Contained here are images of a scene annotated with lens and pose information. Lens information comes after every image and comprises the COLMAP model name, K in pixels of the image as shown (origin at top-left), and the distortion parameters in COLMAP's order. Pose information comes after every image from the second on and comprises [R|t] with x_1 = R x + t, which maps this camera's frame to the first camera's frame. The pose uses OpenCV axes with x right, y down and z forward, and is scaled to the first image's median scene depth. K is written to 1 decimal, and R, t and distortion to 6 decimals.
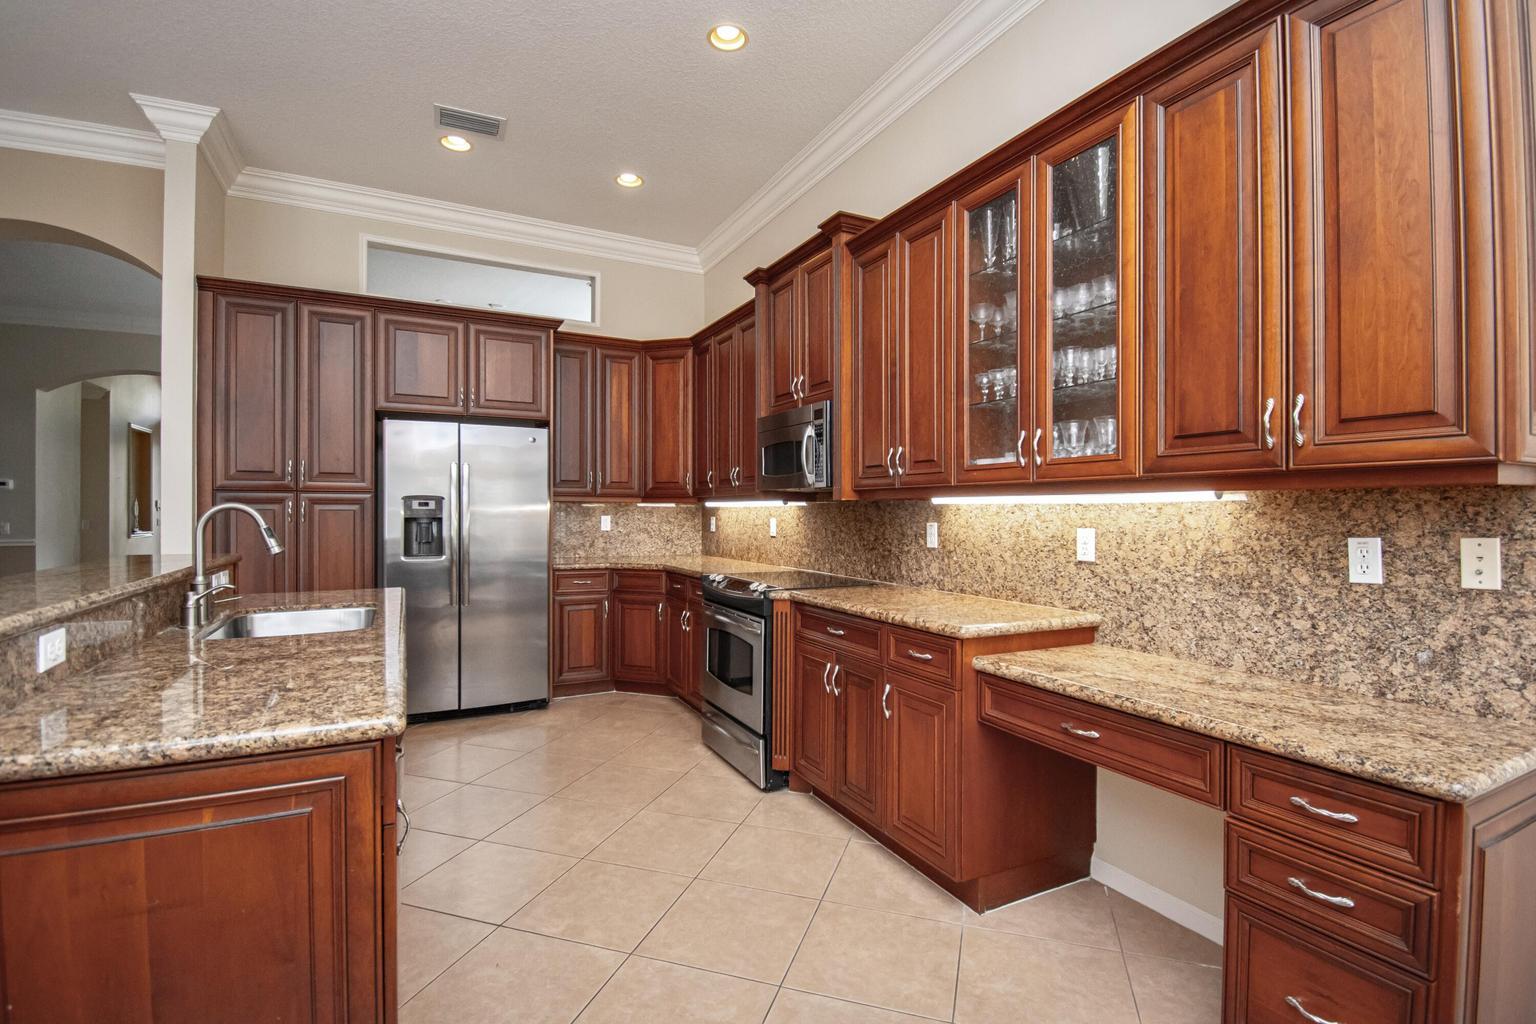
lens RADIAL K [[710.9, 0, 777.2], [0, 710.9, 513.5], [0, 0, 1]] dist [0.012694, -0.023617]
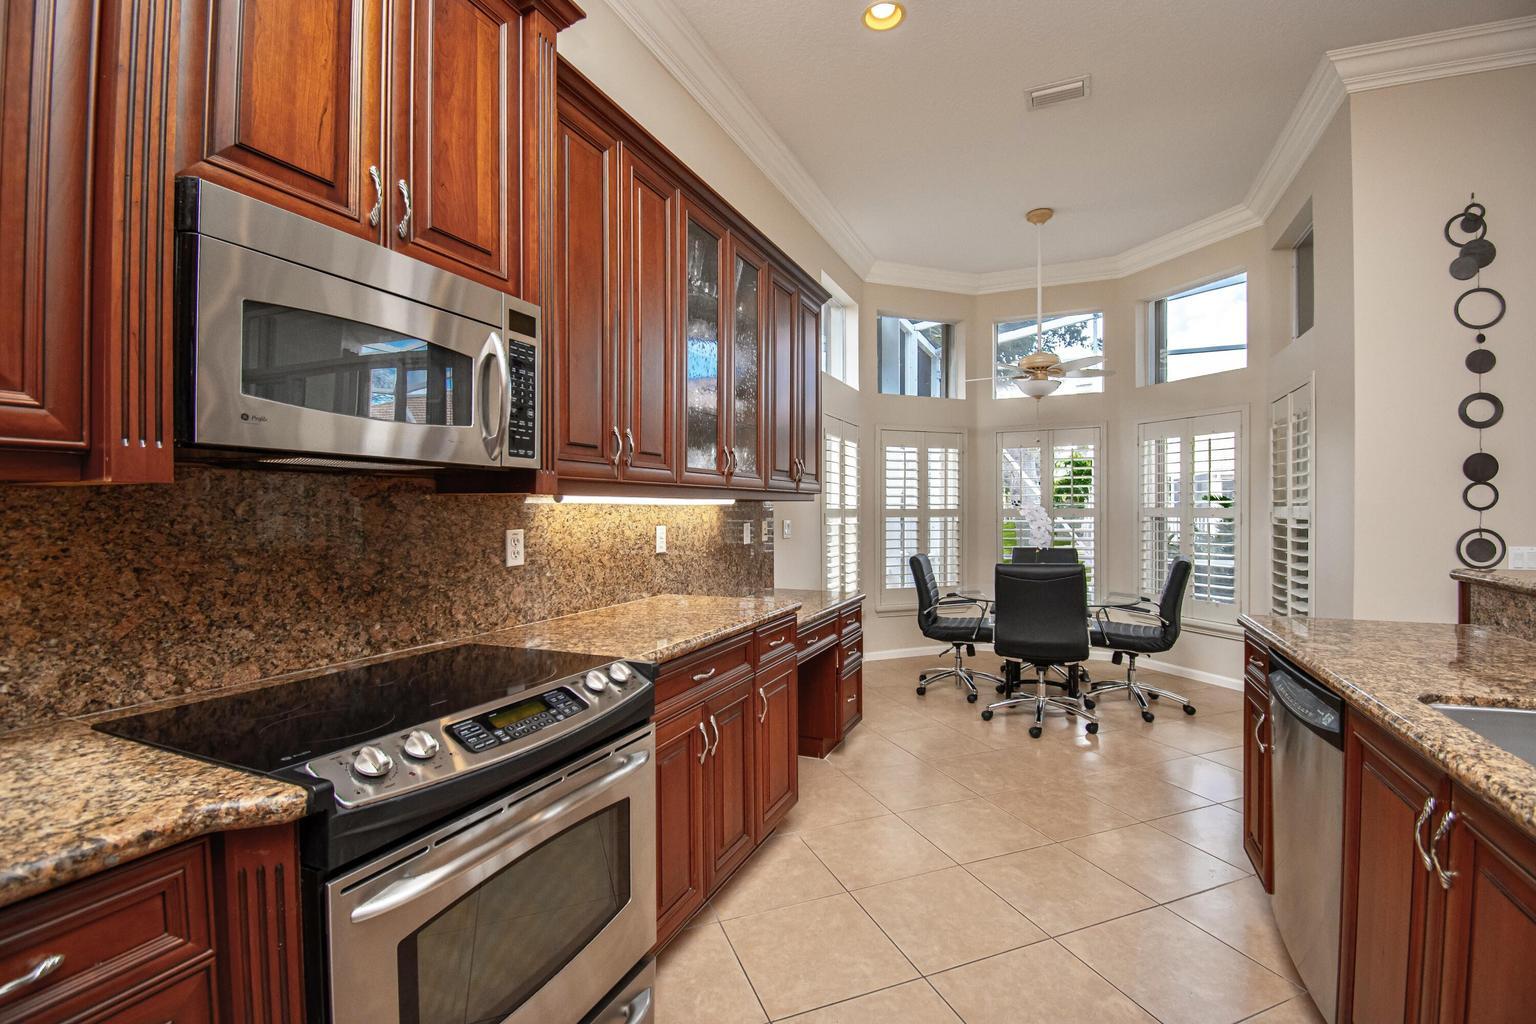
lens RADIAL K [[677.2, 0, 776.7], [0, 677.2, 514.0], [0, 0, 1]] dist [0.024520, -0.028979]
pose [[-0.630915, -0.005920, 0.775829, -0.400241], [0.004084, 0.999932, 0.010951, -0.007440], [-0.775841, 0.010078, -0.630848, 1.076269]]
